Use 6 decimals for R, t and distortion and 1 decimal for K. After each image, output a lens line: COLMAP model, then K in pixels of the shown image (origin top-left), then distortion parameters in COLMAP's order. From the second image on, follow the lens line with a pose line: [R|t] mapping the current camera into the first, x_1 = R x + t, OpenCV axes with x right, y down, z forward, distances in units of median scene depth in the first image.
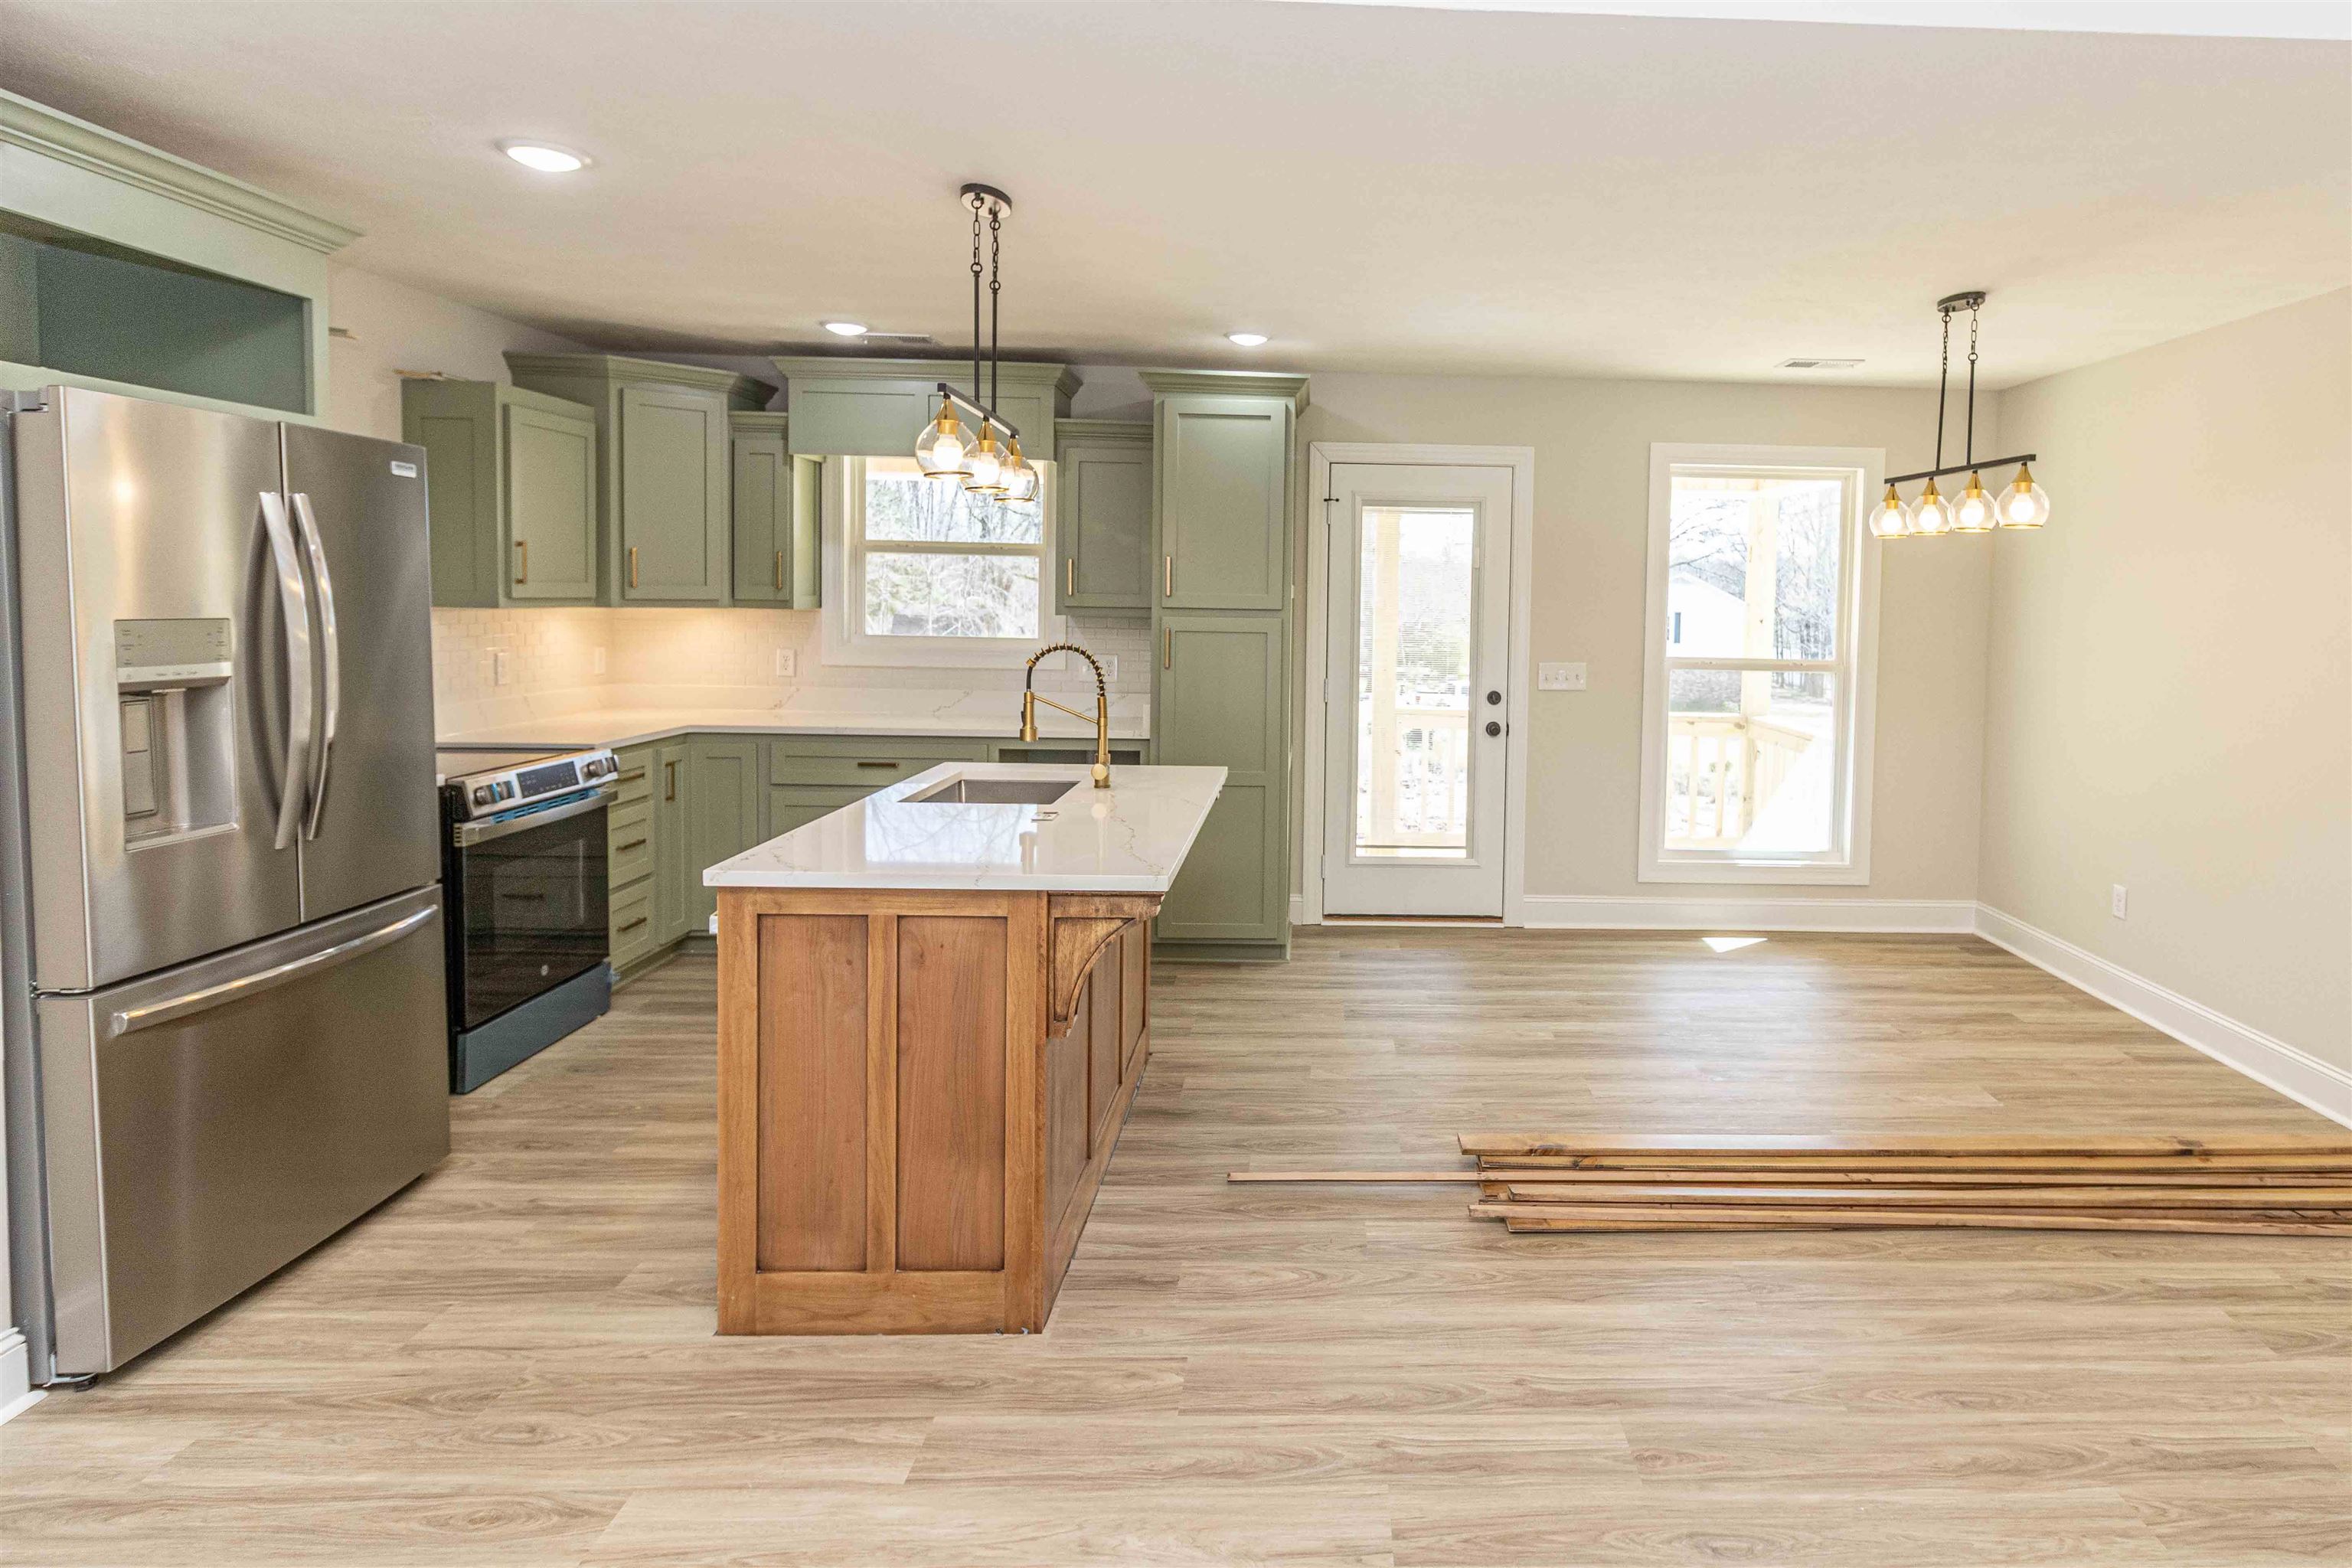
lens RADIAL K [[1297.0, 0, 1370.8], [0, 1297.0, 659.0], [0, 0, 1]] dist [-0.003763, 0.000871]
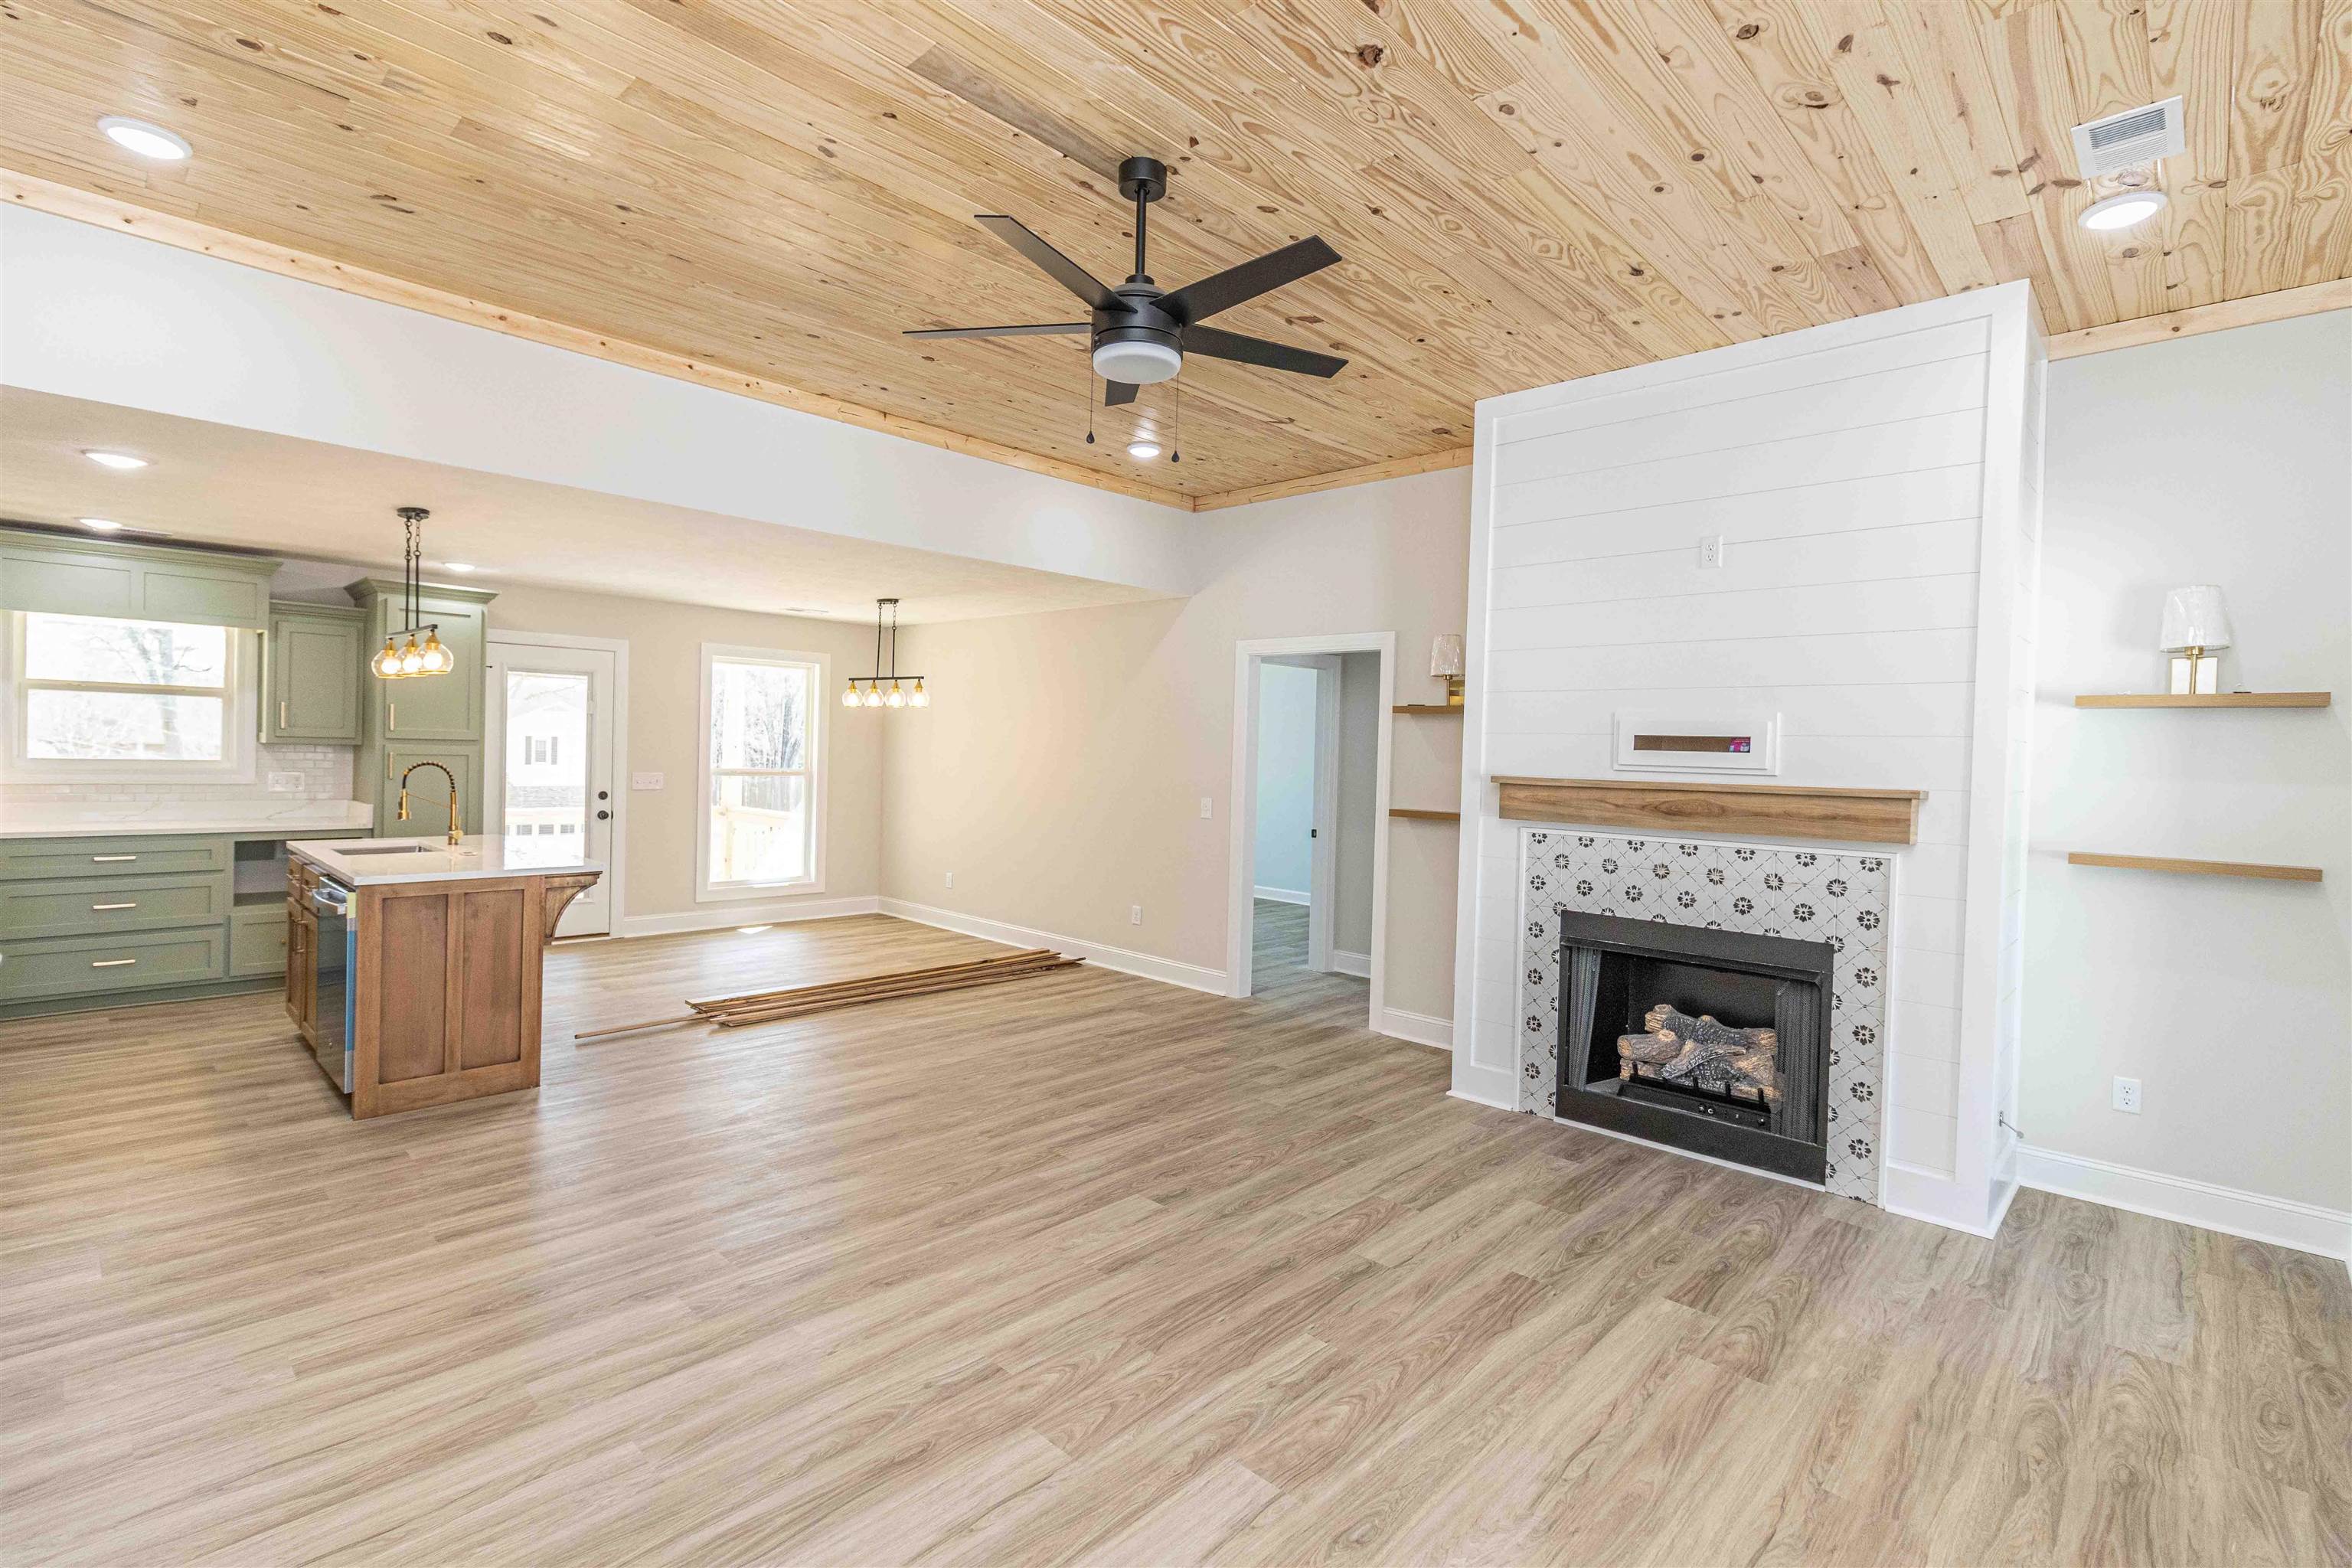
lens RADIAL K [[1079.9, 0, 1171.0], [0, 1079.9, 767.4], [0, 0, 1]] dist [-0.001200, 0.001535]
pose [[0.718657, -0.012089, 0.695260, -0.357216], [0.016864, 0.999858, -0.000046, 0.008277], [-0.695161, 0.011758, 0.718758, -0.483062]]
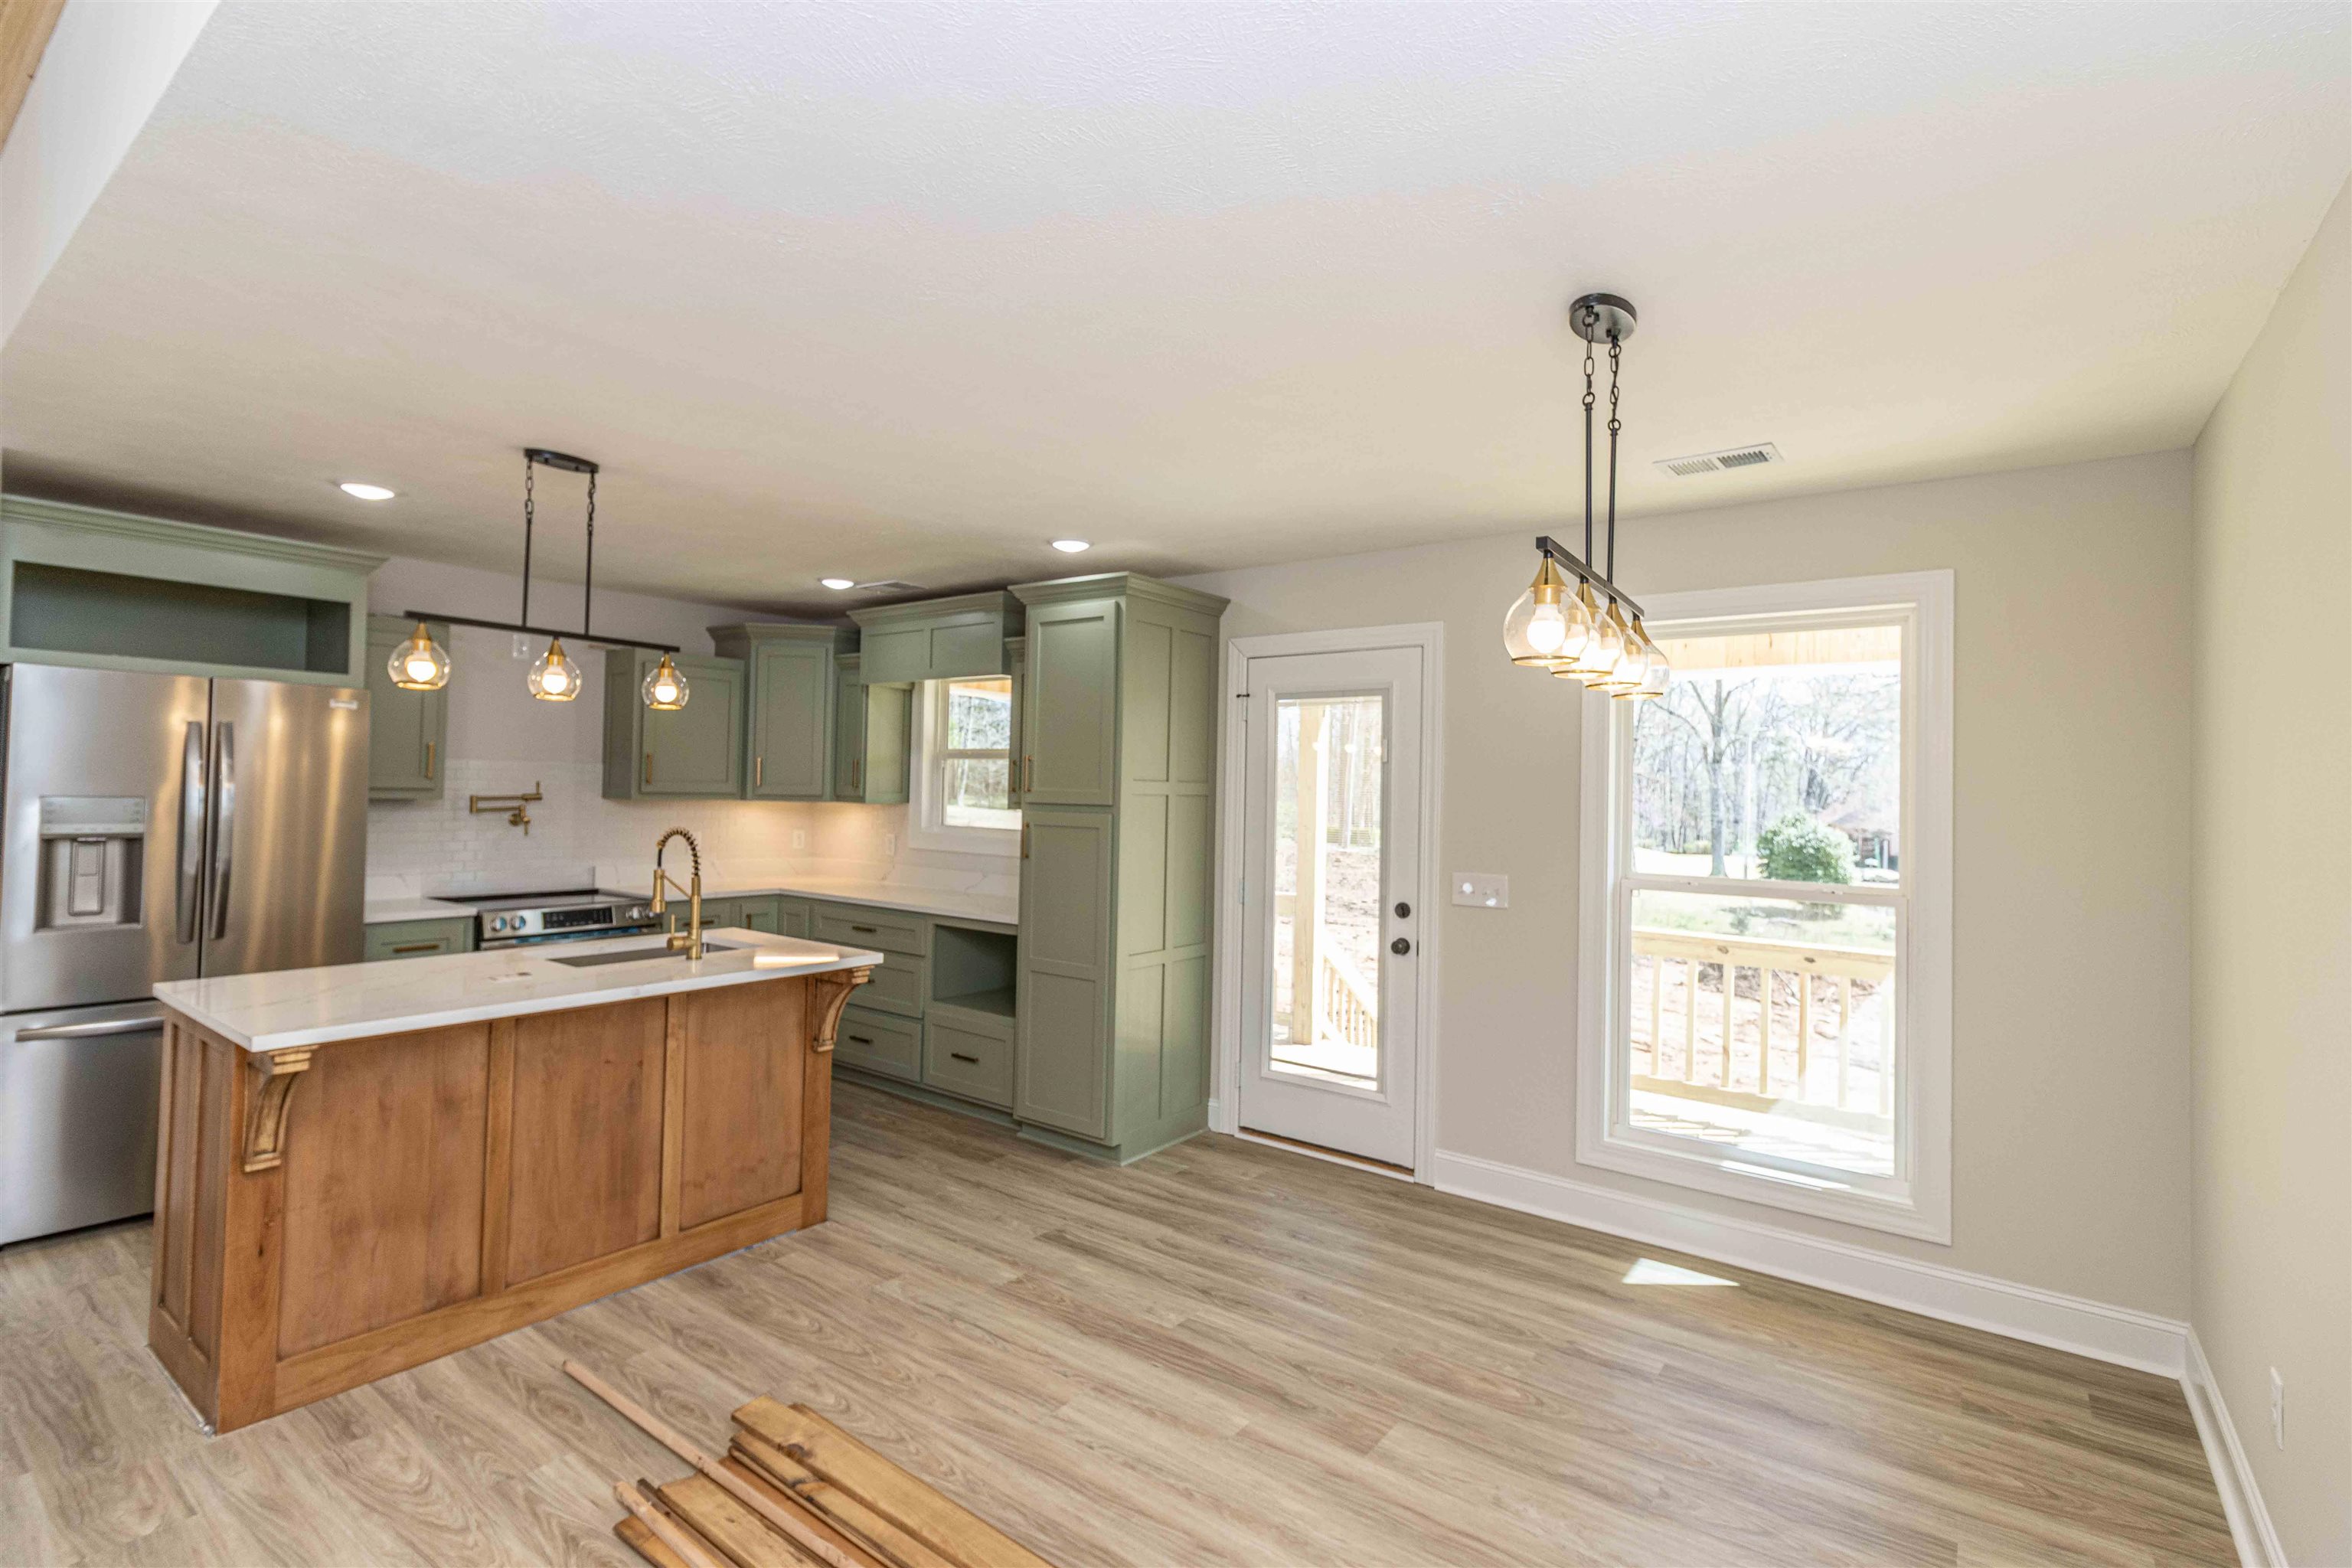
lens RADIAL K [[1079.9, 0, 1172.3], [0, 1079.9, 767.9], [0, 0, 1]] dist [-0.001200, 0.001535]
pose [[0.776082, -0.015475, -0.630442, 0.476319], [-0.037045, 0.996854, -0.070072, -0.009701], [0.629543, 0.077736, 0.773067, 0.366660]]
